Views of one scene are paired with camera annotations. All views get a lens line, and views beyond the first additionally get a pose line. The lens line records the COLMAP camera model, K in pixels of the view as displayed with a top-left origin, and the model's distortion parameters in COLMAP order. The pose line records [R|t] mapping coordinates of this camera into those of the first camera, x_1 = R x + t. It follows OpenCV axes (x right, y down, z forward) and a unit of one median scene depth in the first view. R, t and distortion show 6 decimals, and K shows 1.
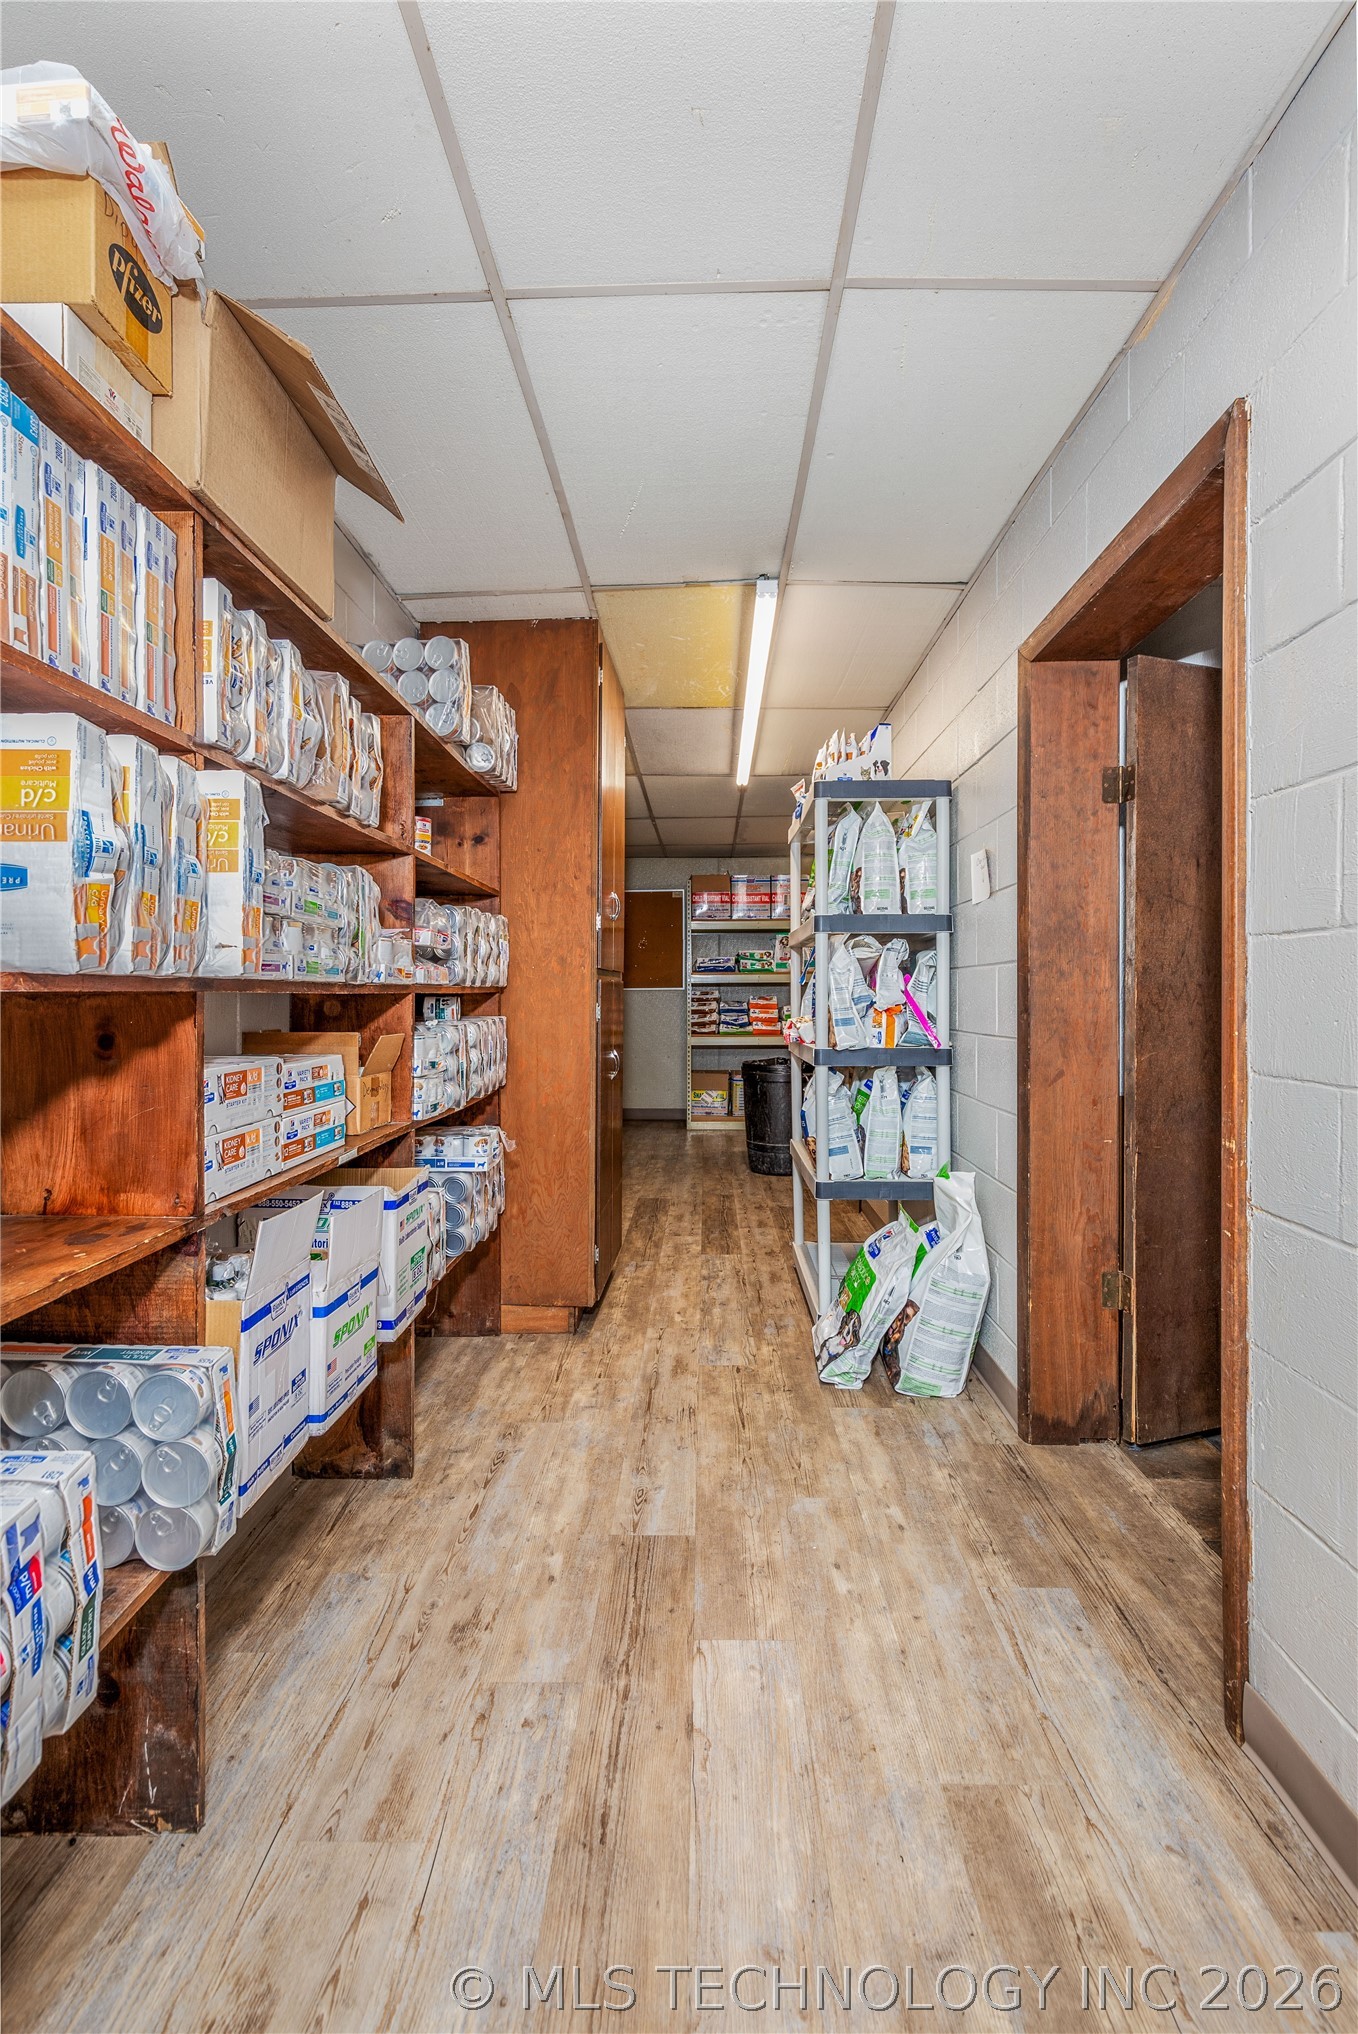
lens RADIAL K [[931.5, 0, 681.8], [0, 931.5, 1005.8], [0, 0, 1]] dist [0.000723, 0.000444]
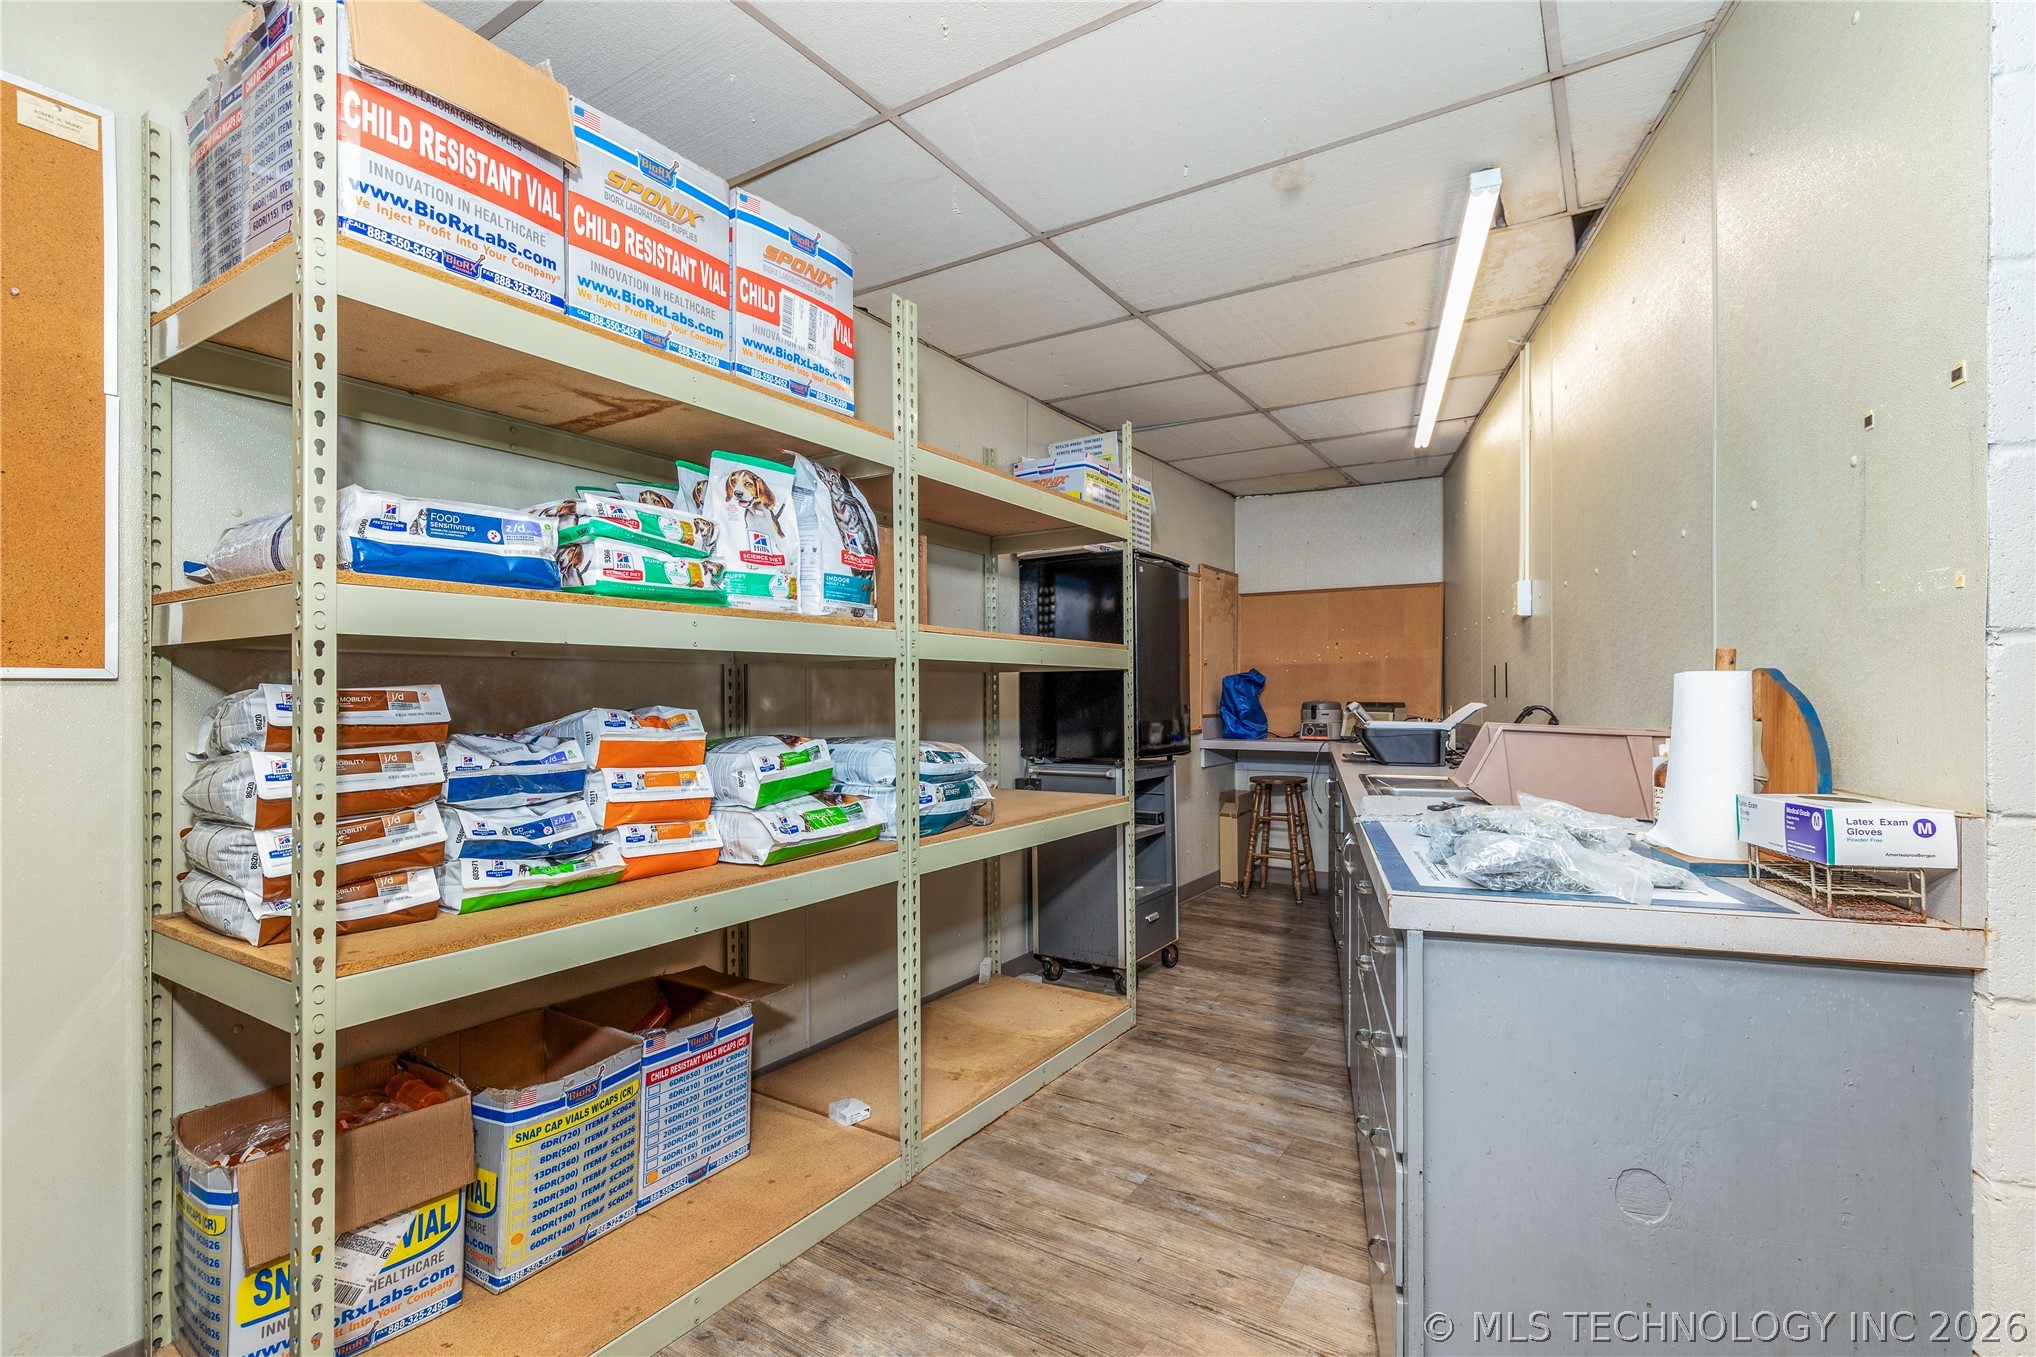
lens RADIAL K [[932.4, 0, 1020.1], [0, 932.4, 686.8], [0, 0, 1]] dist [0.000723, 0.000444]
pose [[0.517384, 0.004020, 0.855744, -0.063179], [0.005985, 0.999948, -0.008315, -0.013546], [-0.855732, 0.009424, 0.517333, 0.803341]]
